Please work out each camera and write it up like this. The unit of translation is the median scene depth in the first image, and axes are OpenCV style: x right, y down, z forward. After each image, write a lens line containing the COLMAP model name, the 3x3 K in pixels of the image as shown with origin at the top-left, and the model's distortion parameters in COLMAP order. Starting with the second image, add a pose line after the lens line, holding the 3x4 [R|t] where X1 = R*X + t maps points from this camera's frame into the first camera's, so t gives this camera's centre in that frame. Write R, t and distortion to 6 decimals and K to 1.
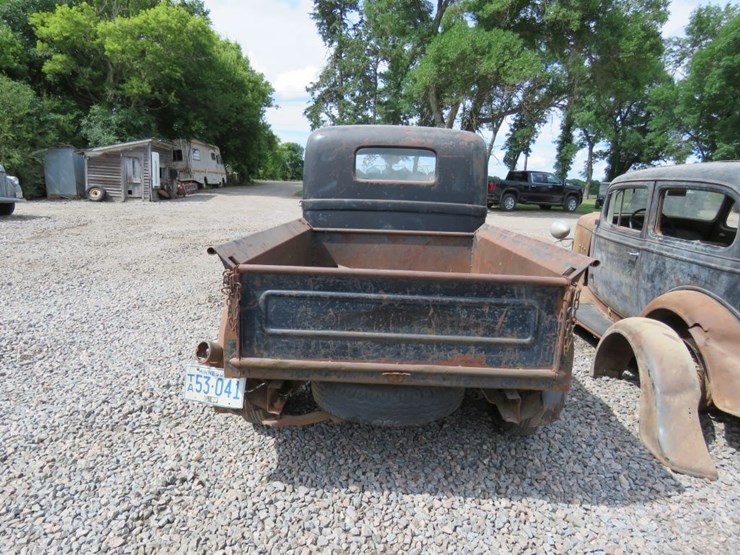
lens RADIAL K [[493.5, 0, 370.0], [0, 493.5, 277.5], [0, 0, 1]] dist [-0.010500, 0.000574]
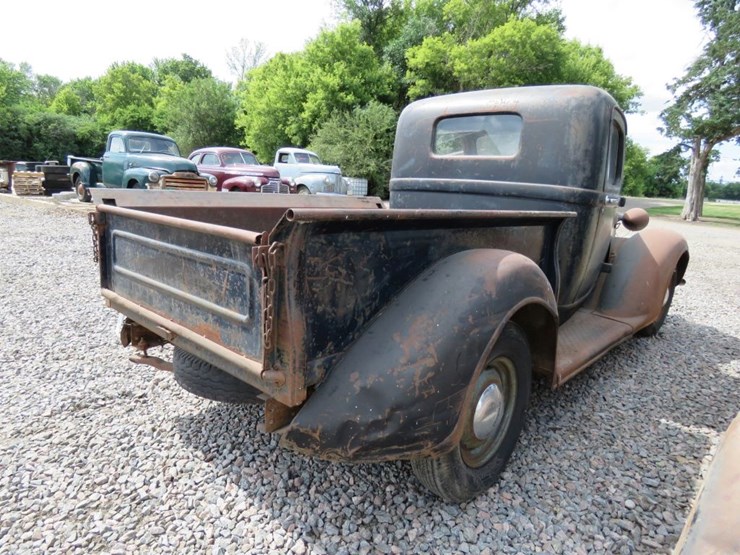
lens RADIAL K [[489.6, 0, 370.0], [0, 489.6, 277.5], [0, 0, 1]] dist [0.000911, 0.002034]
pose [[0.751232, 0.135811, -0.645915, 0.444540], [-0.155008, 0.987534, 0.027359, 0.007733], [0.641579, 0.079570, 0.762919, 0.262334]]
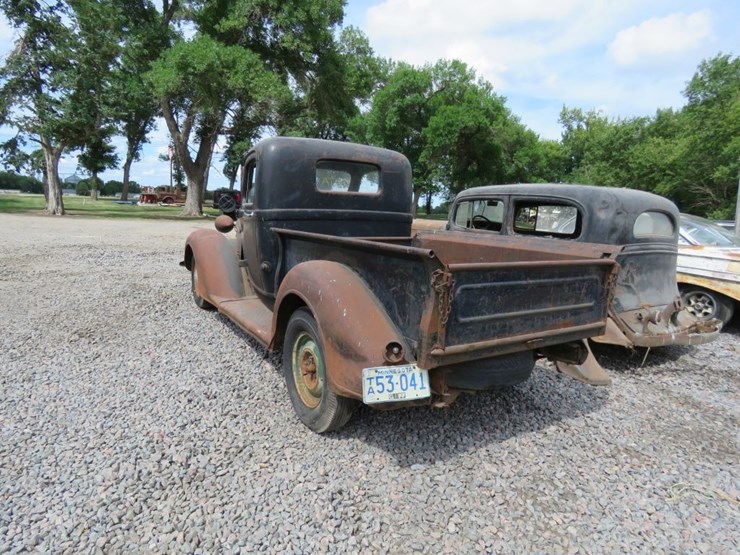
lens RADIAL K [[483.6, 0, 370.0], [0, 483.6, 277.5], [0, 0, 1]] dist [-0.005985, 0.002381]
pose [[0.824484, -0.080743, 0.560096, -0.489739], [0.091192, 0.995790, 0.009314, -0.011300], [-0.558490, 0.043397, 0.828376, 0.083580]]
